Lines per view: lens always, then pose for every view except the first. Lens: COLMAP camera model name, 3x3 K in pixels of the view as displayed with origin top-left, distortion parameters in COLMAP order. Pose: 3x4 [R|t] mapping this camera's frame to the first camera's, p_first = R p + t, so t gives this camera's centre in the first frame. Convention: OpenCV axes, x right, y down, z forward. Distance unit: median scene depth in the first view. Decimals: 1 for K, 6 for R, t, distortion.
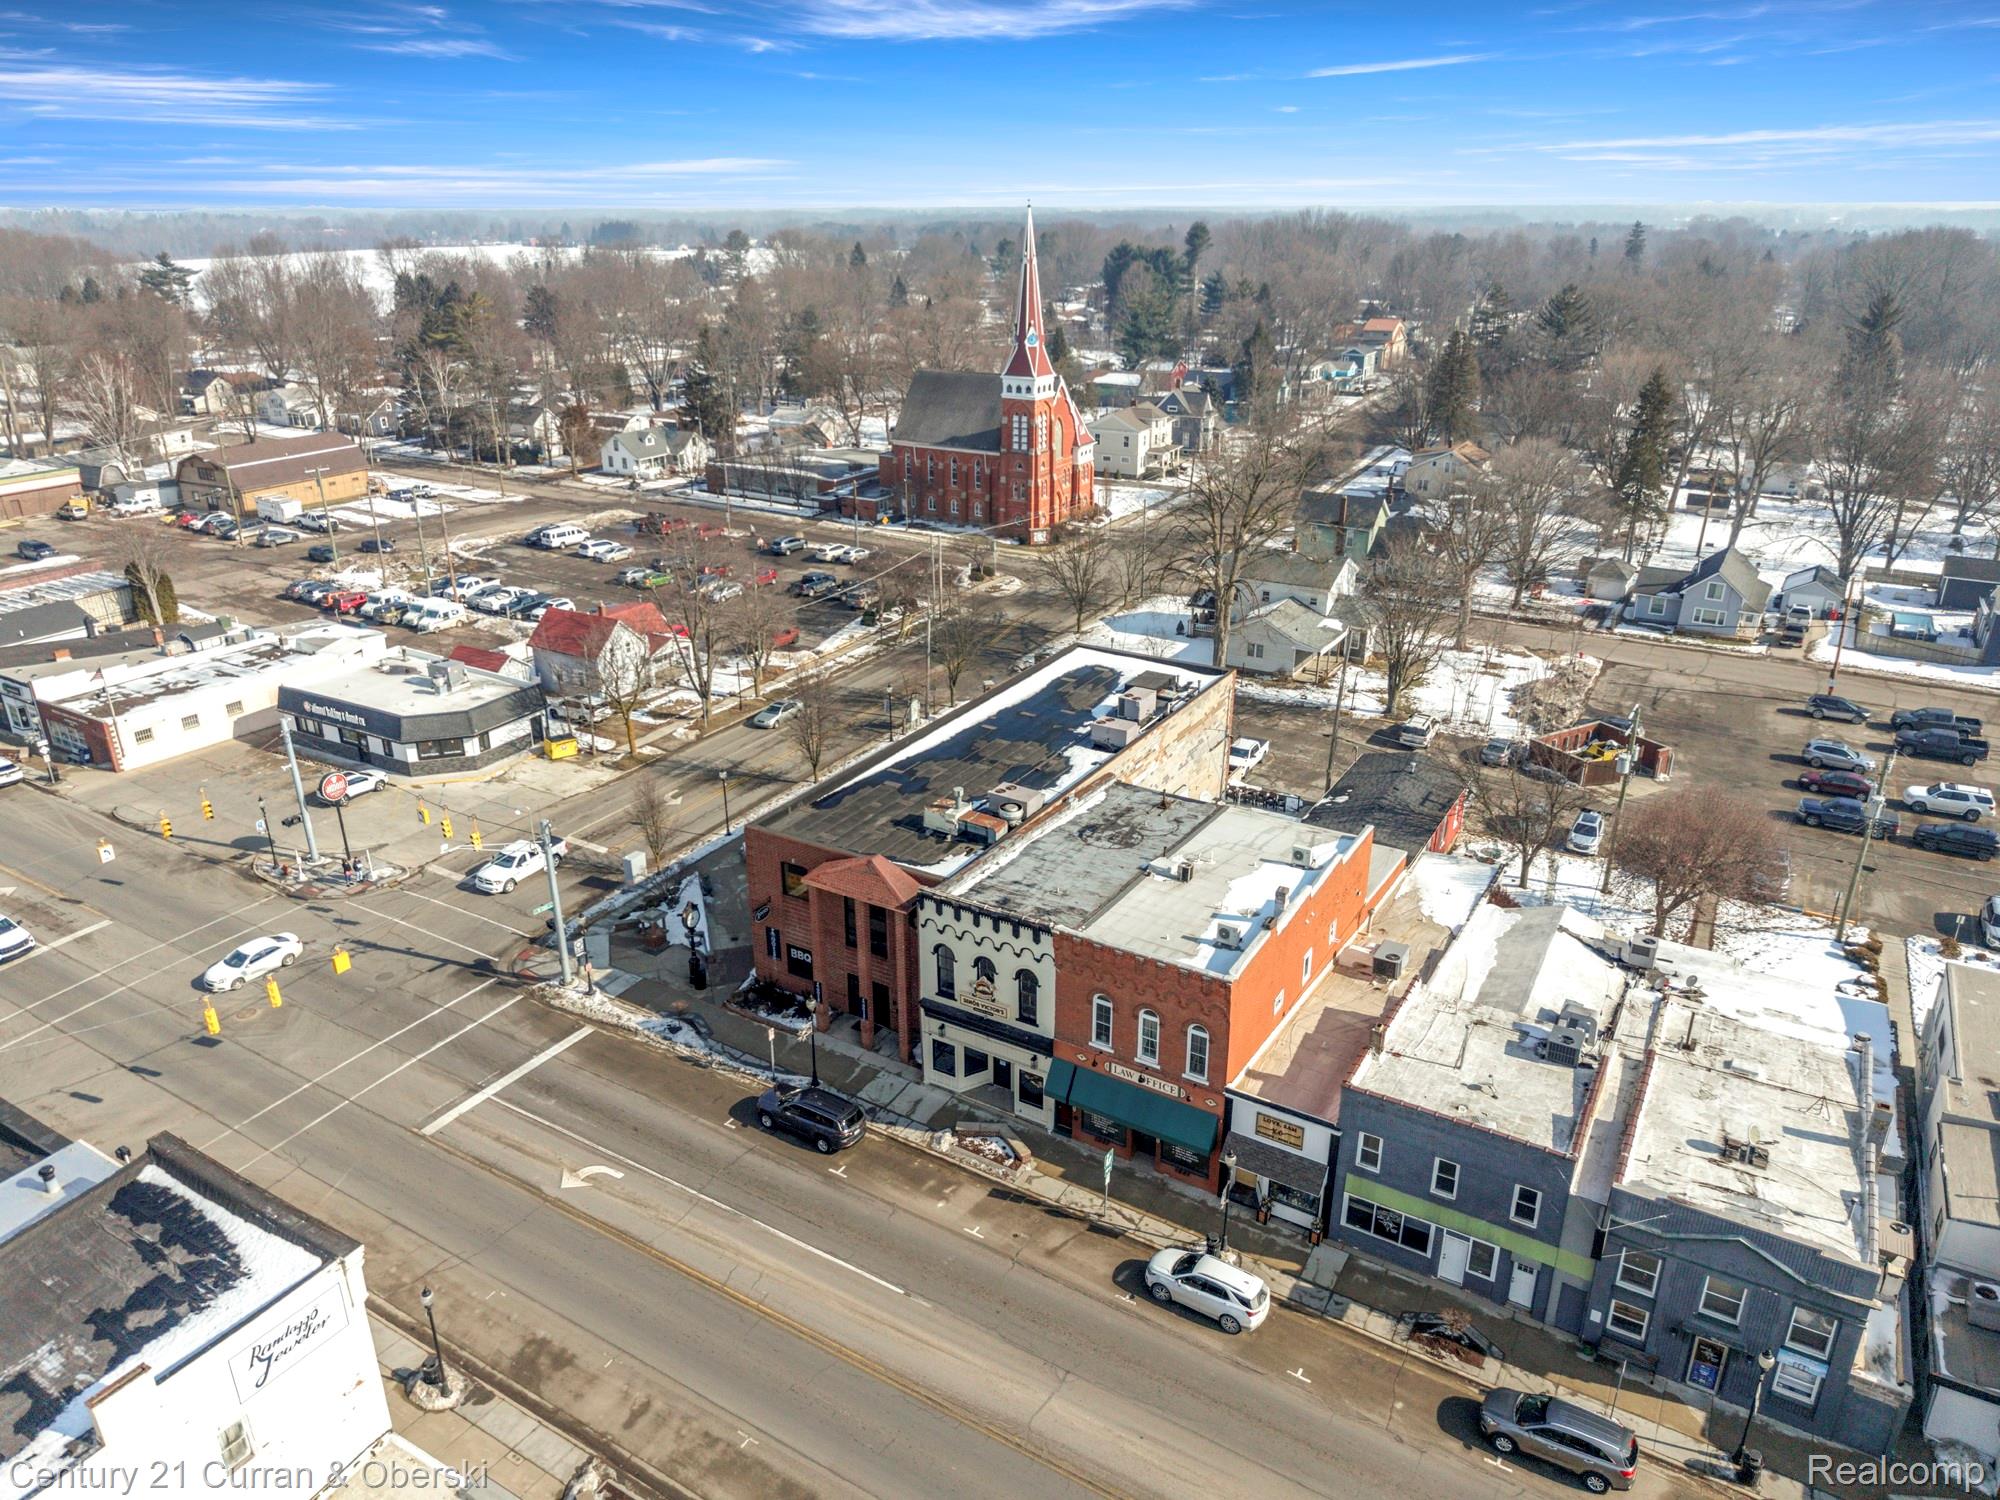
lens RADIAL K [[1348.0, 0, 988.8], [0, 1348.0, 747.9], [0, 0, 1]] dist [0.018886, -0.016476]
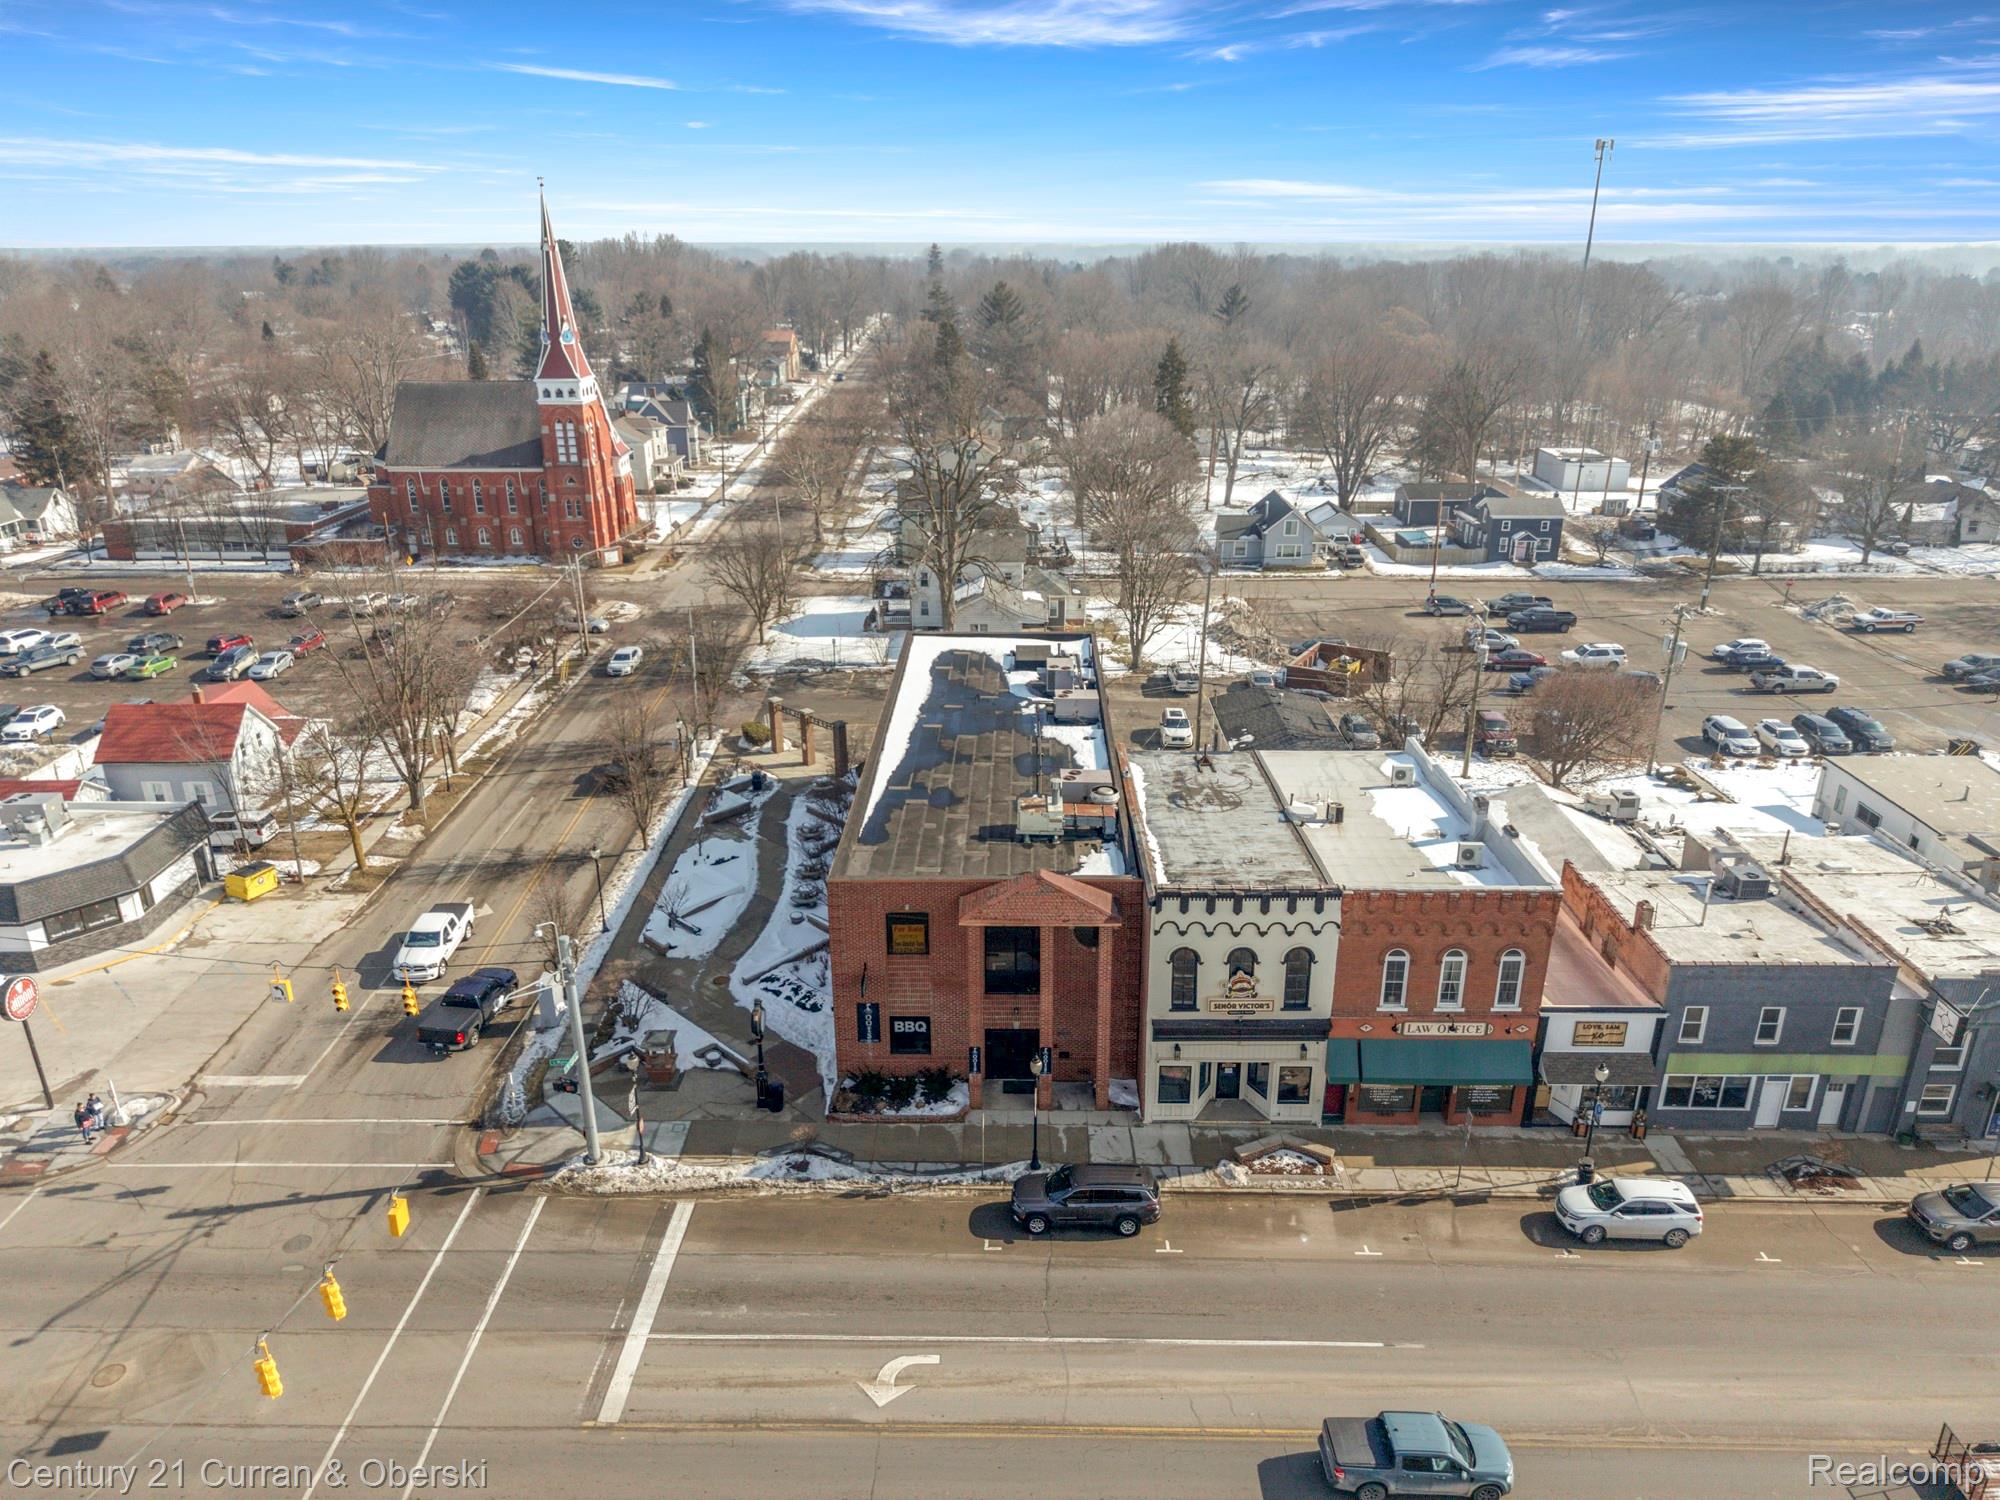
lens RADIAL K [[1348.0, 0, 1010.0], [0, 1348.0, 756.7], [0, 0, 1]] dist [0.018886, -0.016476]
pose [[0.860580, -0.183188, 0.475230, -0.426661], [0.191692, 0.980965, 0.031006, -0.015665], [-0.471865, 0.064415, 0.879315, 0.255022]]
